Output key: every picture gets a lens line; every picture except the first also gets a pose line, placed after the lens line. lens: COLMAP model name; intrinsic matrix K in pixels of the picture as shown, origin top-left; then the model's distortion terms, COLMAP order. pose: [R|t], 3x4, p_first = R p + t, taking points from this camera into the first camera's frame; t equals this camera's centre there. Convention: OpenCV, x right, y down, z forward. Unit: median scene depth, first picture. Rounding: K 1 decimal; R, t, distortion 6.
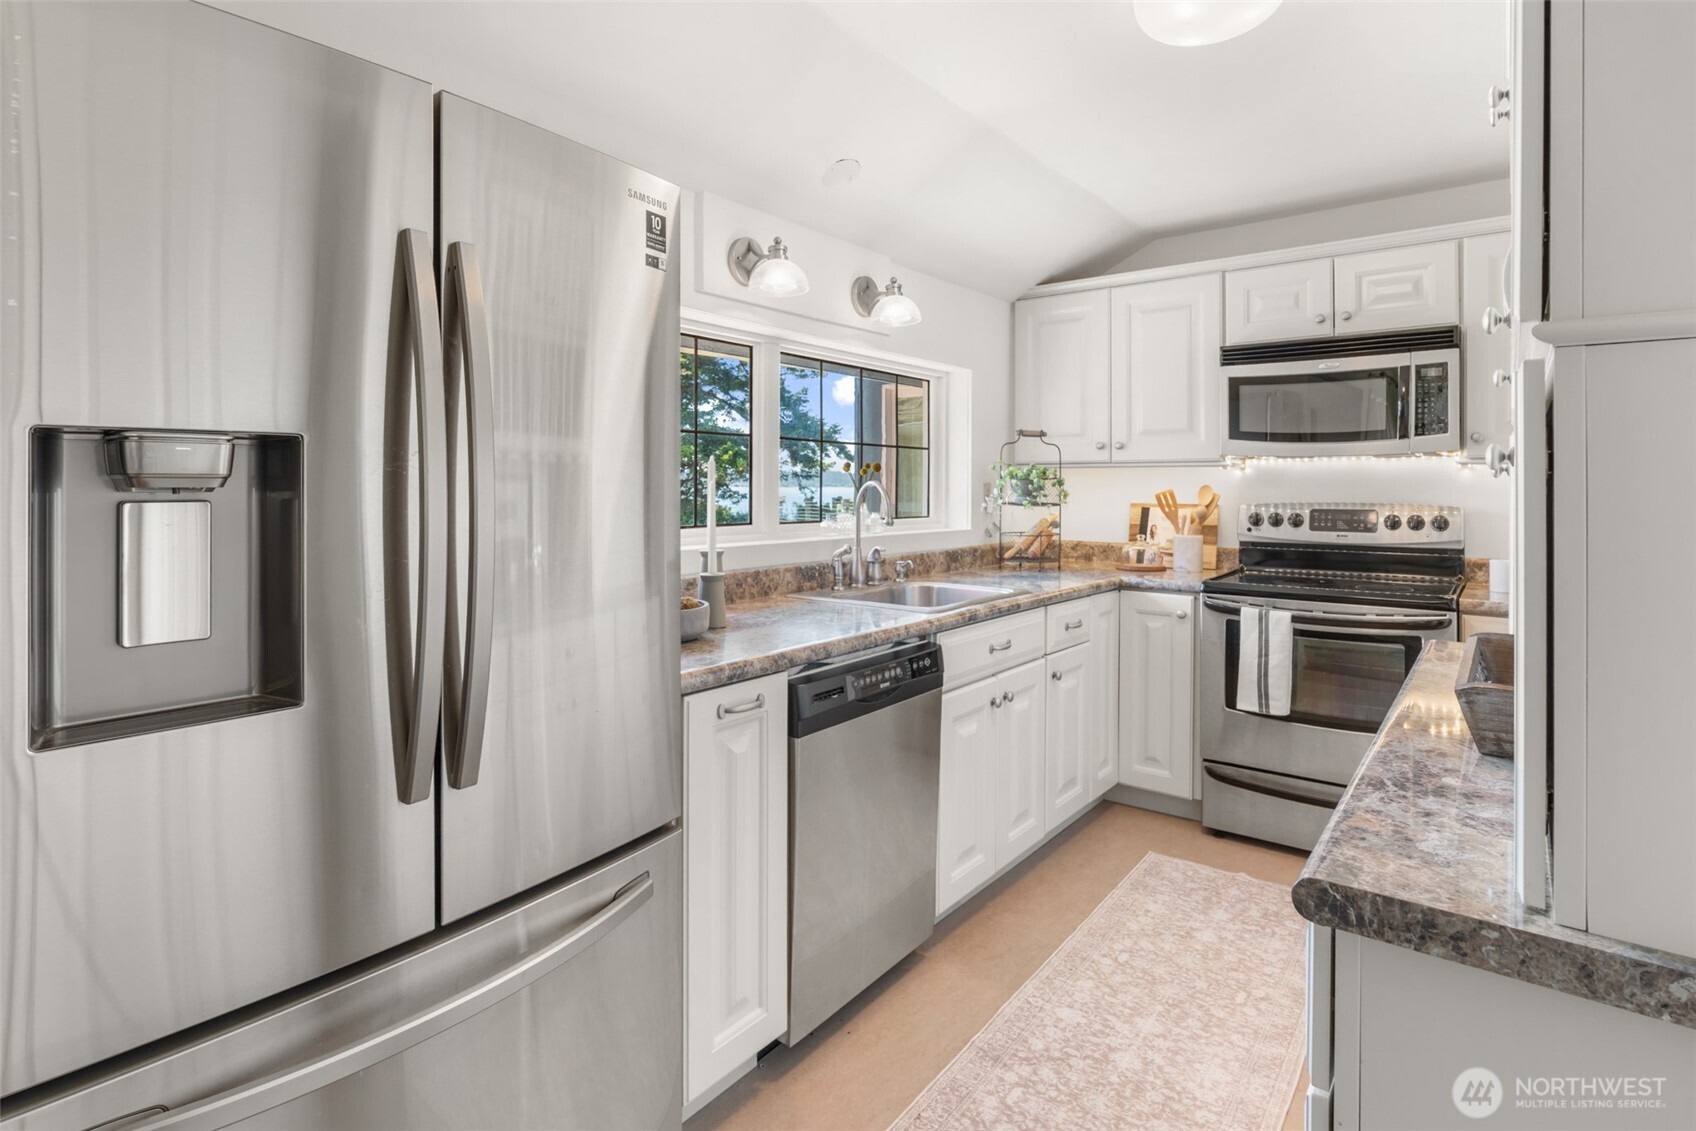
lens RADIAL K [[849.3, 0, 847.9], [0, 849.3, 483.2], [0, 0, 1]] dist [0.000690, 0.000094]
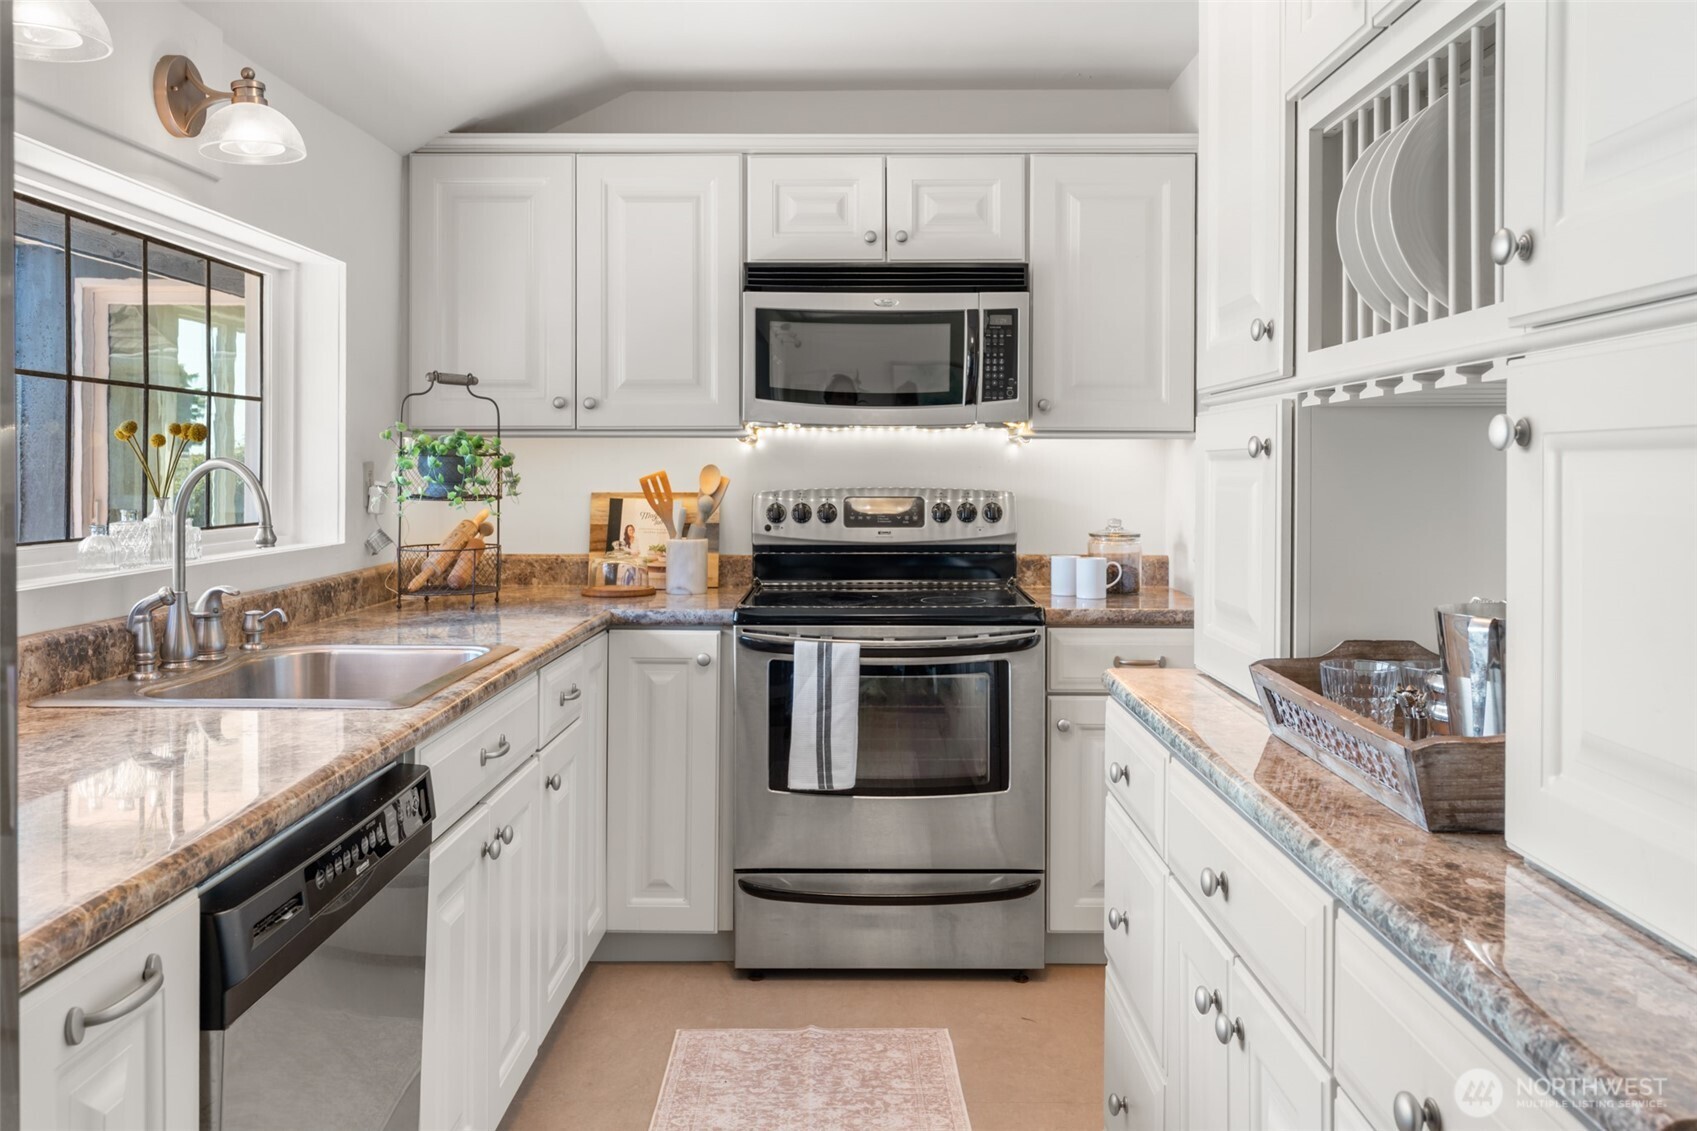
lens RADIAL K [[1252.6, 0, 849.0], [0, 1252.6, 472.1], [0, 0, 1]] dist [0.007424, 0.001505]
pose [[0.798279, -0.005730, 0.602260, -0.108755], [-0.000111, 0.999953, 0.009662, -0.001821], [-0.602288, -0.007780, 0.798241, 0.149370]]
